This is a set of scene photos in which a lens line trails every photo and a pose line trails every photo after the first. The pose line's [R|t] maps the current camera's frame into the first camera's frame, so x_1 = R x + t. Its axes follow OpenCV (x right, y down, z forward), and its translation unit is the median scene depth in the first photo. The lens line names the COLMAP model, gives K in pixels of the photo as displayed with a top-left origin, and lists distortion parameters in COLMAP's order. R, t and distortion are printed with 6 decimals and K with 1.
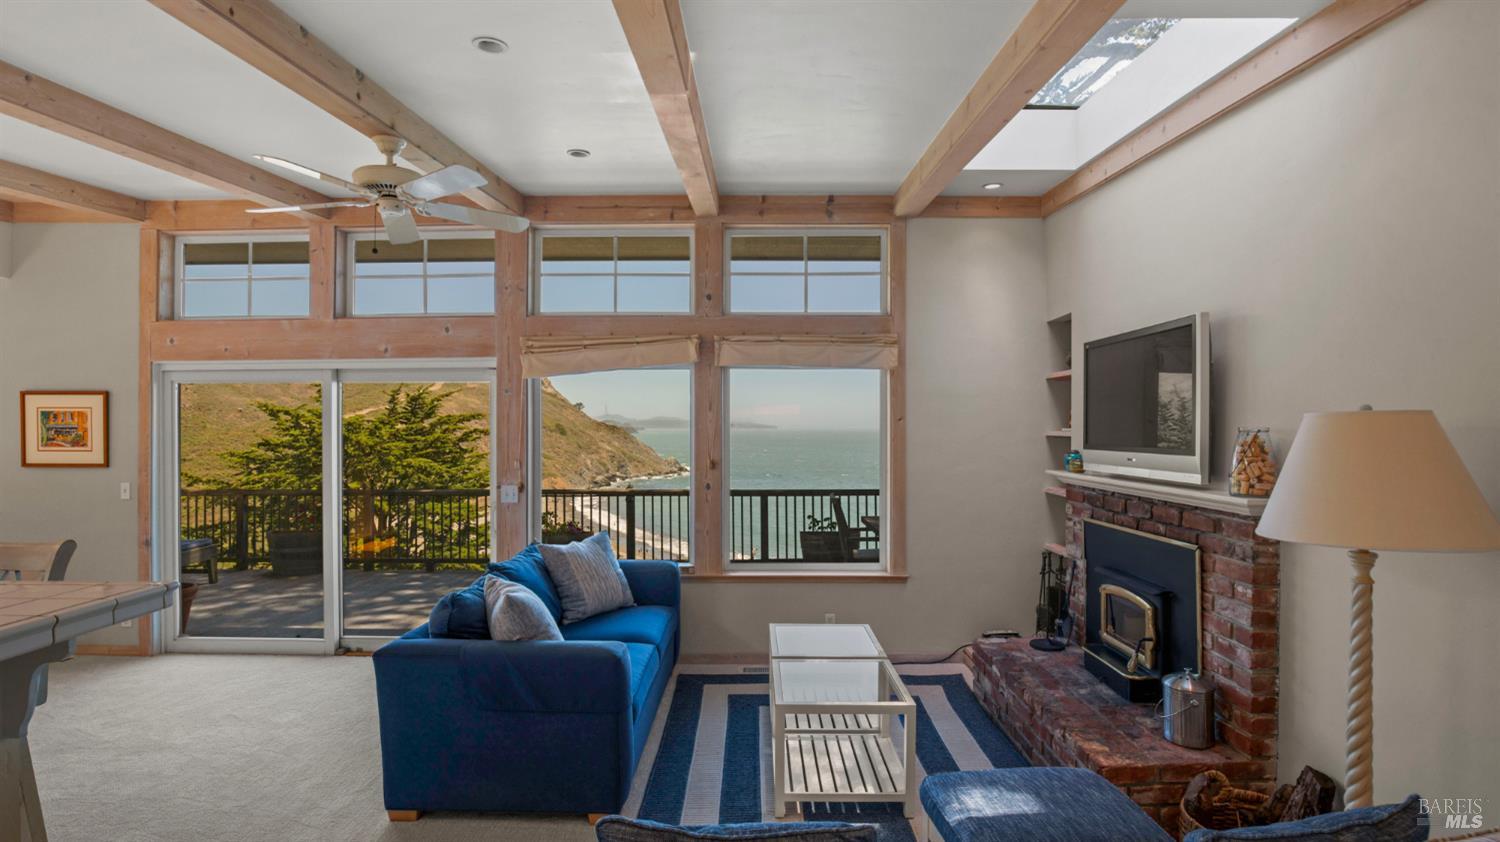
lens RADIAL K [[700.4, 0, 755.8], [0, 700.4, 427.3], [0, 0, 1]] dist [-0.031290, 0.003390]
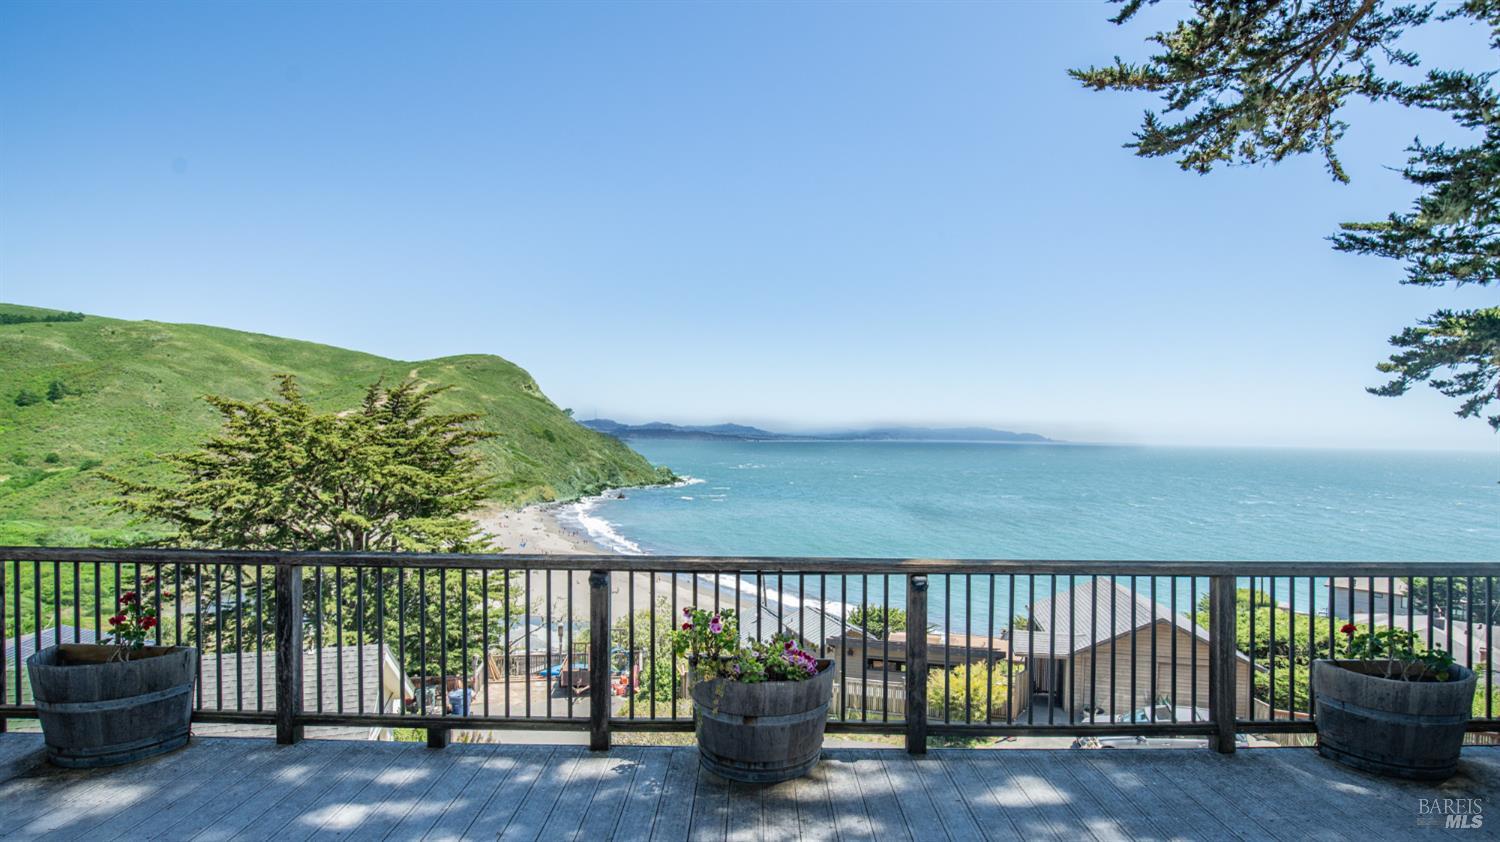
lens RADIAL K [[700.4, 0, 758.8], [0, 700.4, 463.3], [0, 0, 1]] dist [-0.031290, 0.003390]
pose [[0.999591, 0.015591, 0.023954, -0.476702], [-0.016459, 0.999199, 0.036473, 0.028734], [-0.023366, -0.036852, 0.999048, 0.982928]]
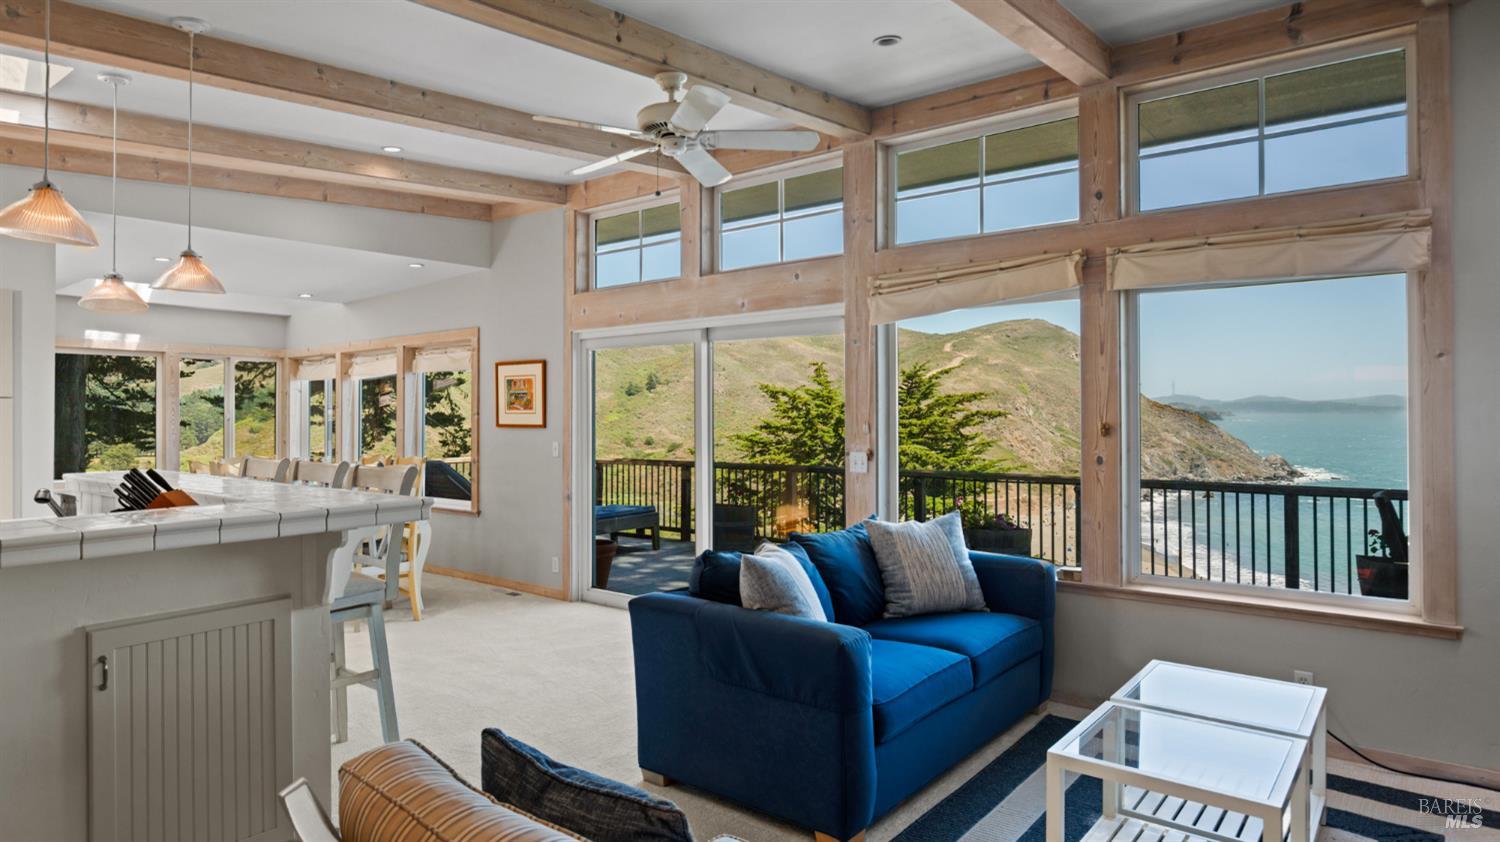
lens RADIAL K [[879.3, 0, 745.0], [0, 879.3, 402.8], [0, 0, 1]] dist [-0.011529, 0.011397]
pose [[0.784778, -0.009069, -0.619711, 0.201160], [0.001896, 0.999923, -0.012232, 0.035587], [0.619774, 0.008424, 0.784735, 0.071819]]
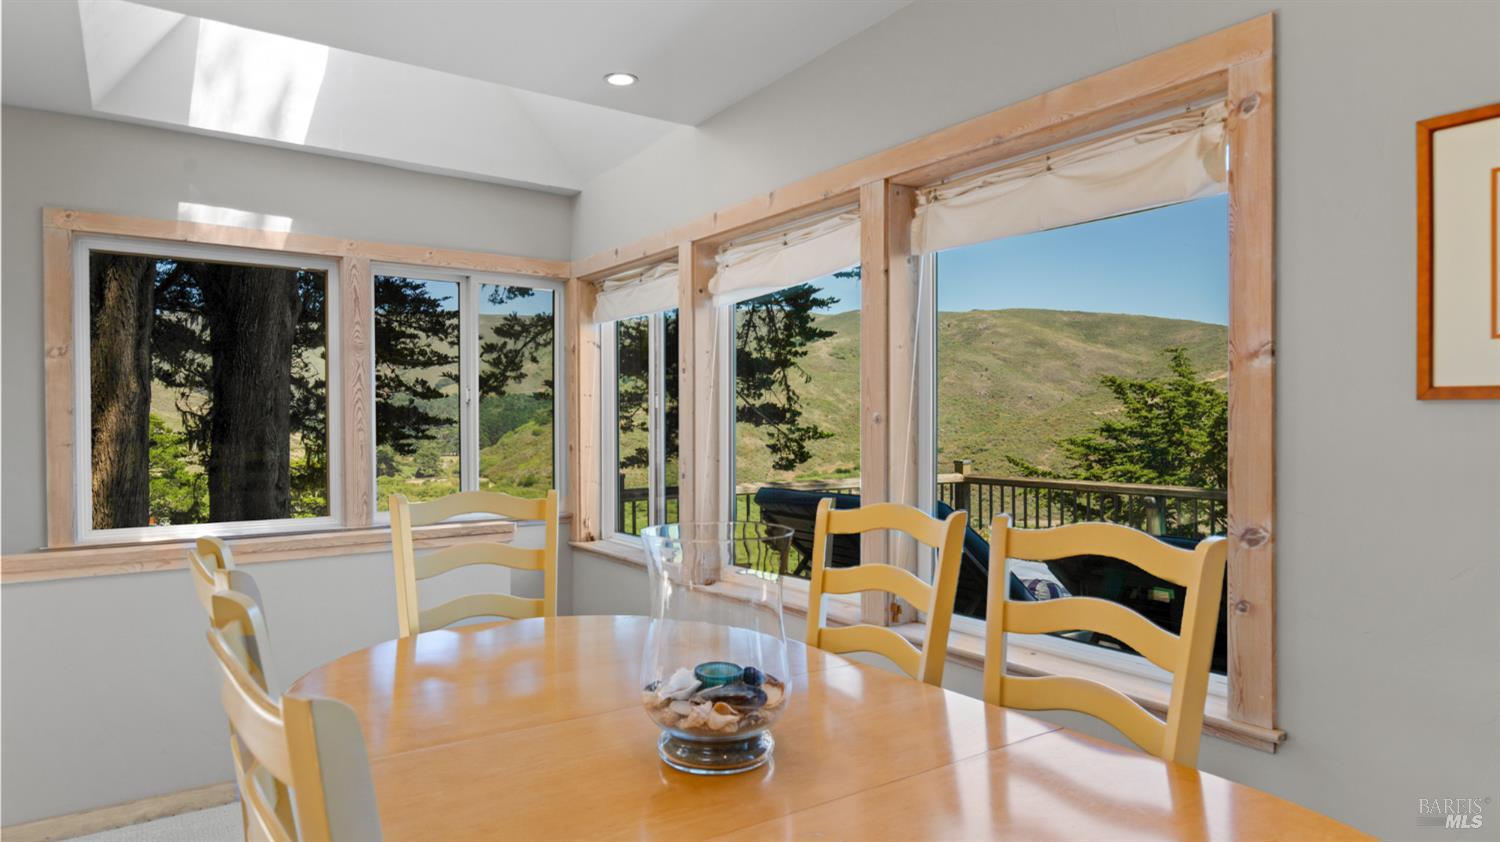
lens RADIAL K [[883.1, 0, 752.1], [0, 883.1, 425.6], [0, 0, 1]] dist [-0.009356, -0.001807]
pose [[0.590956, 0.006194, -0.806680, -0.953587], [0.001763, 0.999958, 0.008970, 0.064753], [0.806702, -0.006723, 0.590920, 0.574651]]
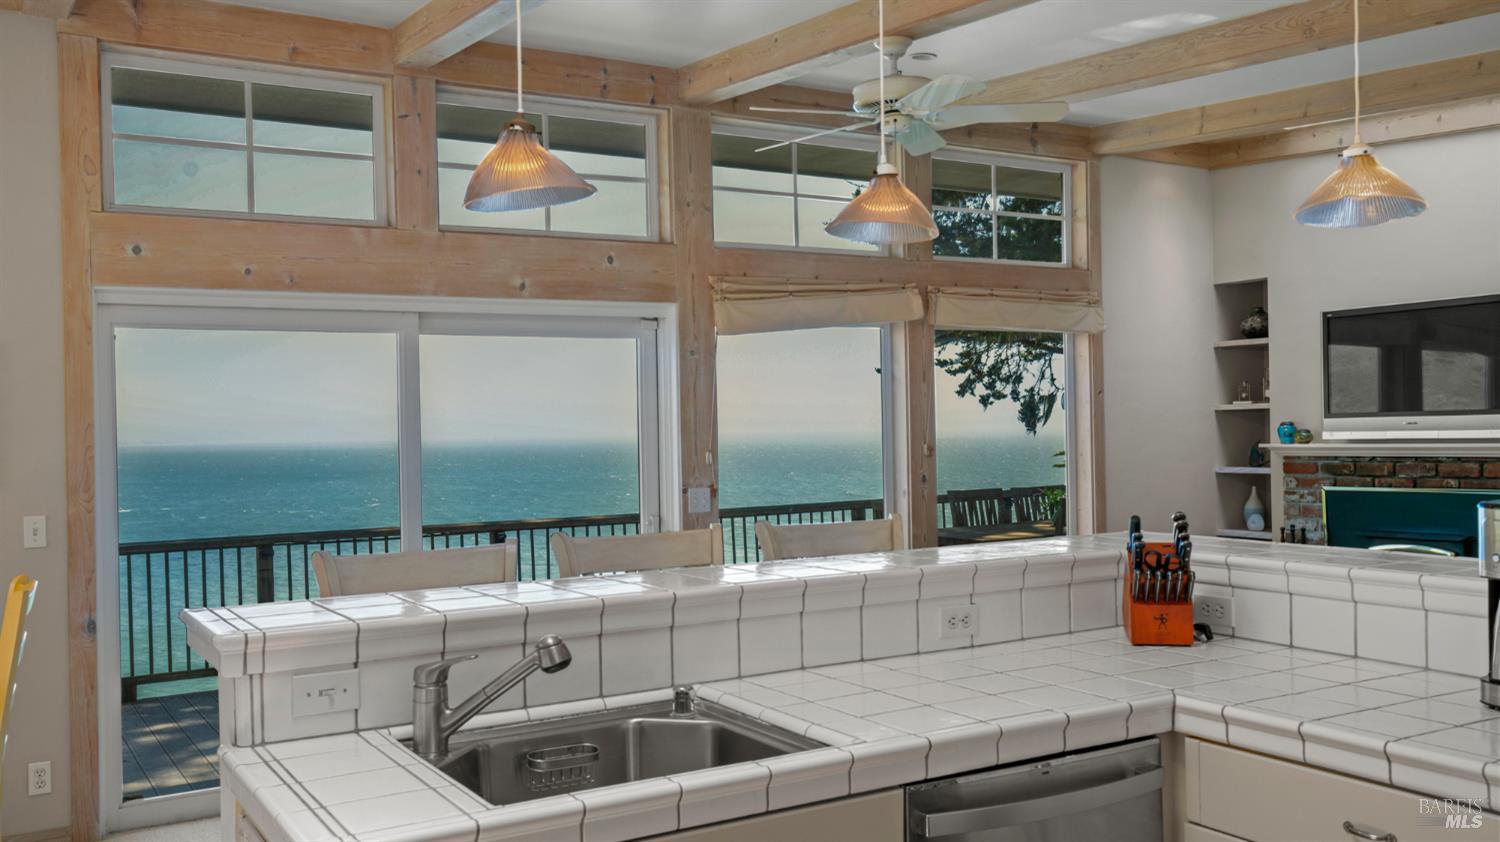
lens RADIAL K [[1313.0, 0, 746.4], [0, 1313.0, 437.1], [0, 0, 1]] dist [0.034007, 0.000791]
pose [[0.852725, -0.019171, 0.522008, -0.986300], [0.020263, 0.999788, 0.003617, 0.028348], [-0.521966, 0.007493, 0.852933, -0.145661]]
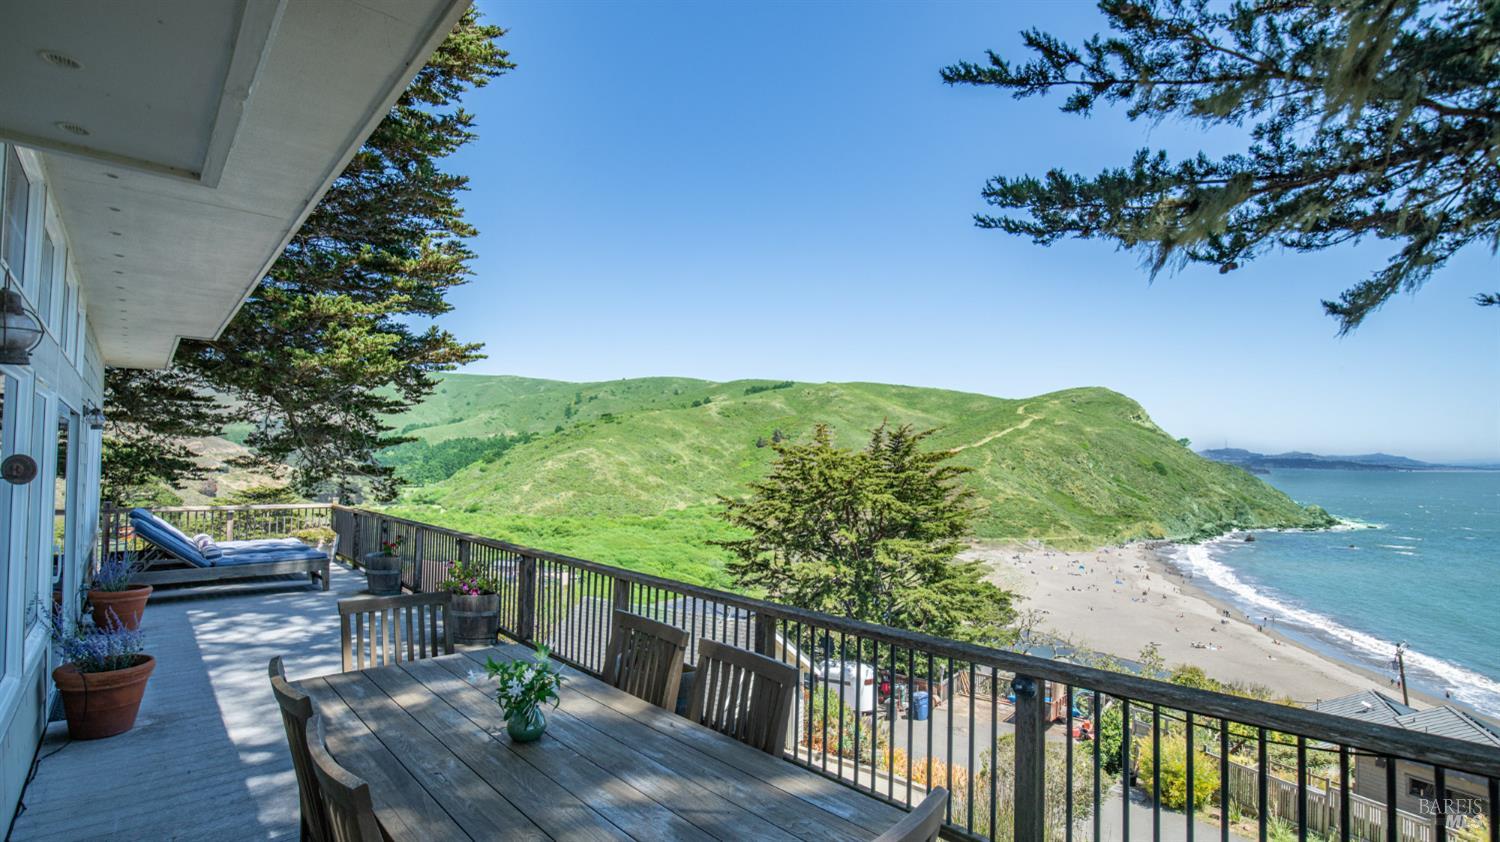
lens RADIAL K [[700.4, 0, 769.7], [0, 700.4, 431.8], [0, 0, 1]] dist [-0.031290, 0.003390]
pose [[0.686395, -0.021085, -0.726923, 1.027949], [-0.013203, 0.999054, -0.041445, -0.019102], [0.727109, 0.038045, 0.685467, 1.042634]]
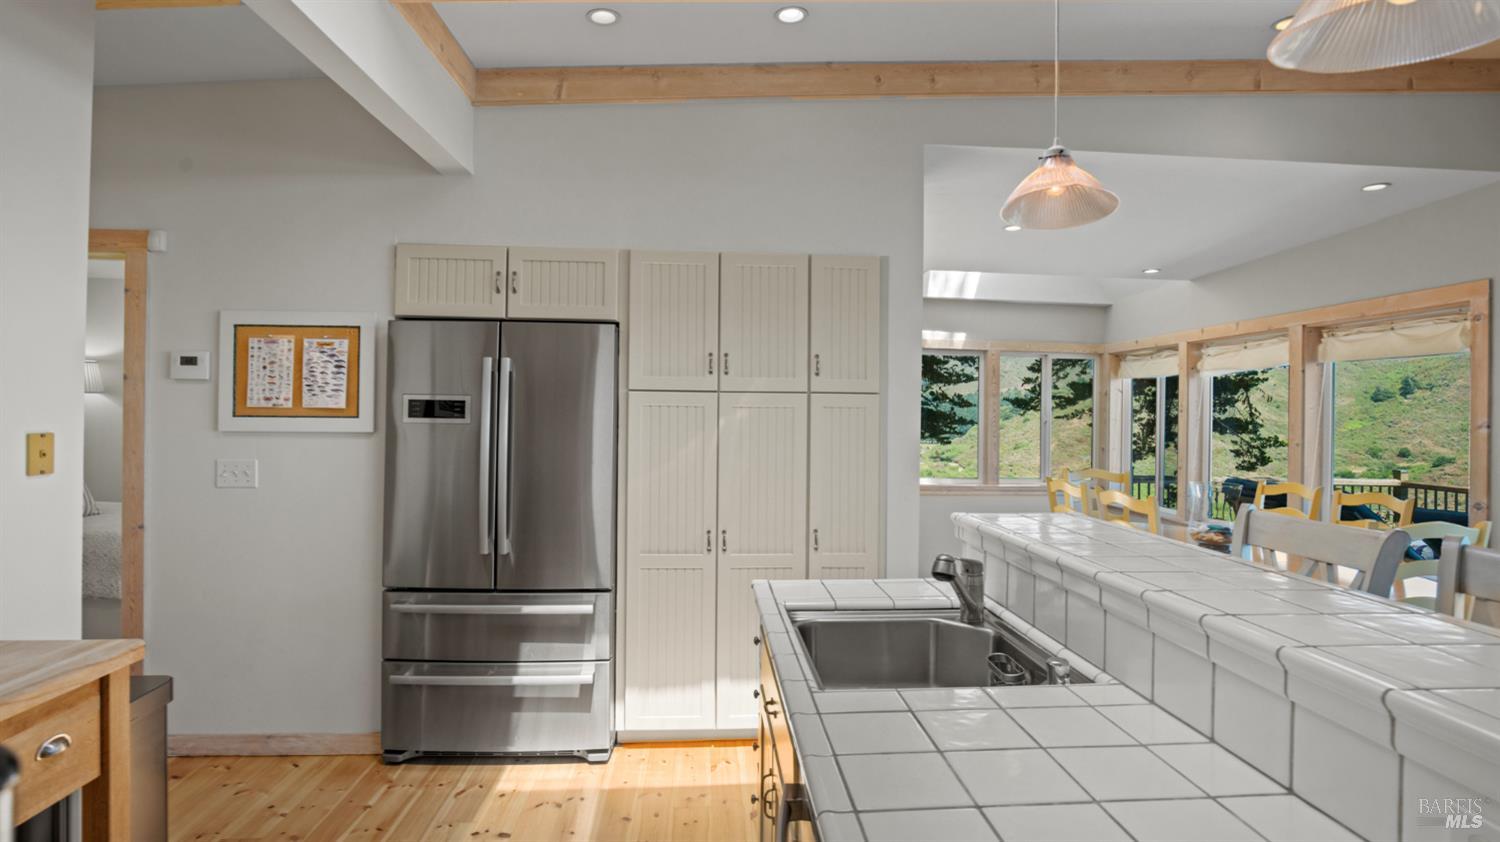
lens RADIAL K [[754.1, 0, 760.5], [0, 754.1, 400.0], [0, 0, 1]] dist [-0.023727, -0.000058]
pose [[0.087982, -0.010598, -0.996066, -0.438420], [-0.020029, 0.999722, -0.012406, 0.032119], [0.995921, 0.021042, 0.087745, 0.178404]]
